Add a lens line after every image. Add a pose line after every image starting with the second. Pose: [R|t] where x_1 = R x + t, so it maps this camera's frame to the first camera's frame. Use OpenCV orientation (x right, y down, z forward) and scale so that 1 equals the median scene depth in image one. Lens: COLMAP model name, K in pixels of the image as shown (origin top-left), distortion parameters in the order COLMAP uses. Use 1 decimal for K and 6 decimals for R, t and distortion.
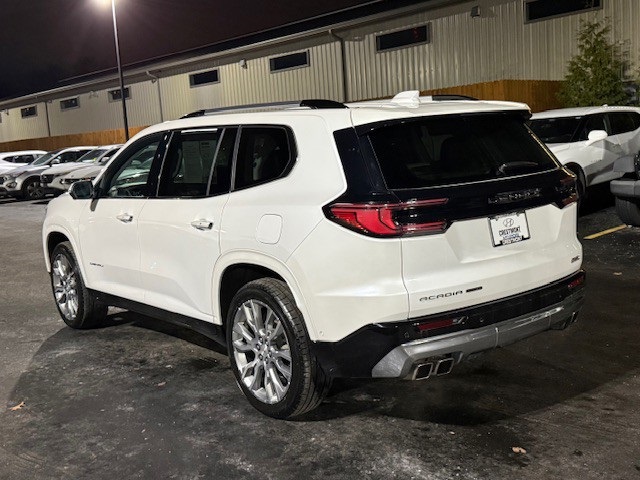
lens RADIAL K [[750.1, 0, 320.0], [0, 750.1, 240.0], [0, 0, 1]] dist [0.075902, -0.032196]
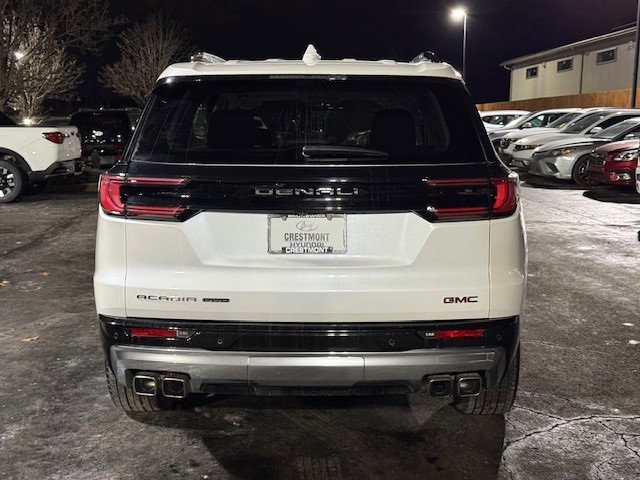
lens RADIAL K [[911.5, 0, 320.0], [0, 911.5, 240.0], [0, 0, 1]] dist [0.231405, -0.762968]
pose [[0.759305, 0.153100, -0.632468, 0.772295], [-0.142101, 0.987483, 0.068439, -0.067414], [0.635030, 0.037908, 0.771557, 0.293729]]
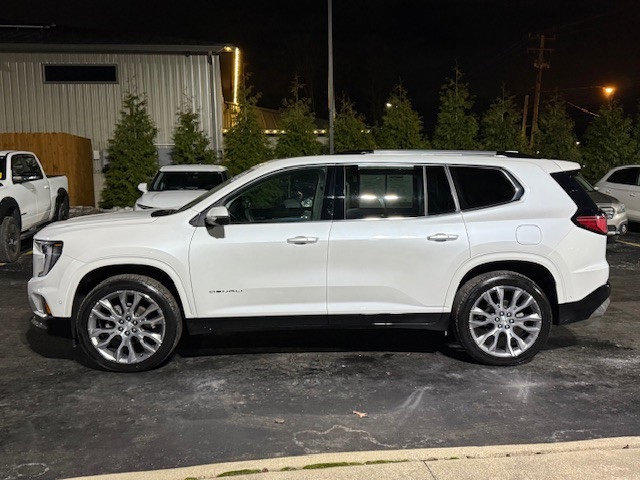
lens RADIAL K [[665.5, 0, 320.0], [0, 665.5, 240.0], [0, 0, 1]] dist [0.038503, -0.021095]
pose [[0.573235, -0.027562, 0.818927, -1.320962], [0.080454, 0.996498, -0.022778, -0.007301], [-0.815431, 0.078944, 0.573445, 0.534387]]
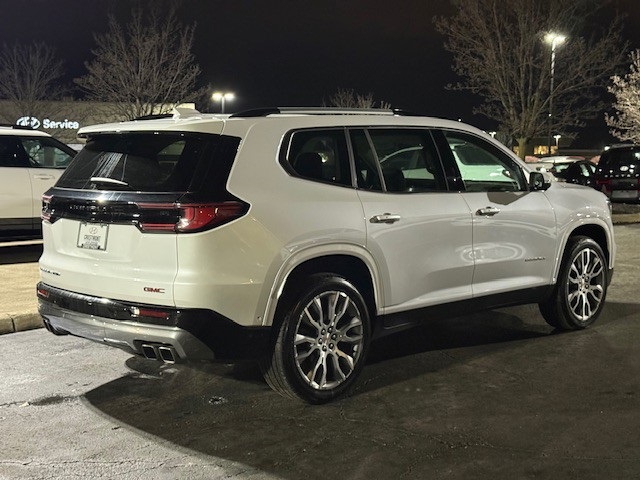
lens RADIAL K [[911.5, 0, 320.0], [0, 911.5, 240.0], [0, 0, 1]] dist [0.231405, -0.762968]
pose [[0.163167, 0.151298, -0.974928, 1.510120], [-0.169618, 0.977760, 0.123350, -0.216132], [0.971909, 0.145238, 0.185201, 0.998530]]
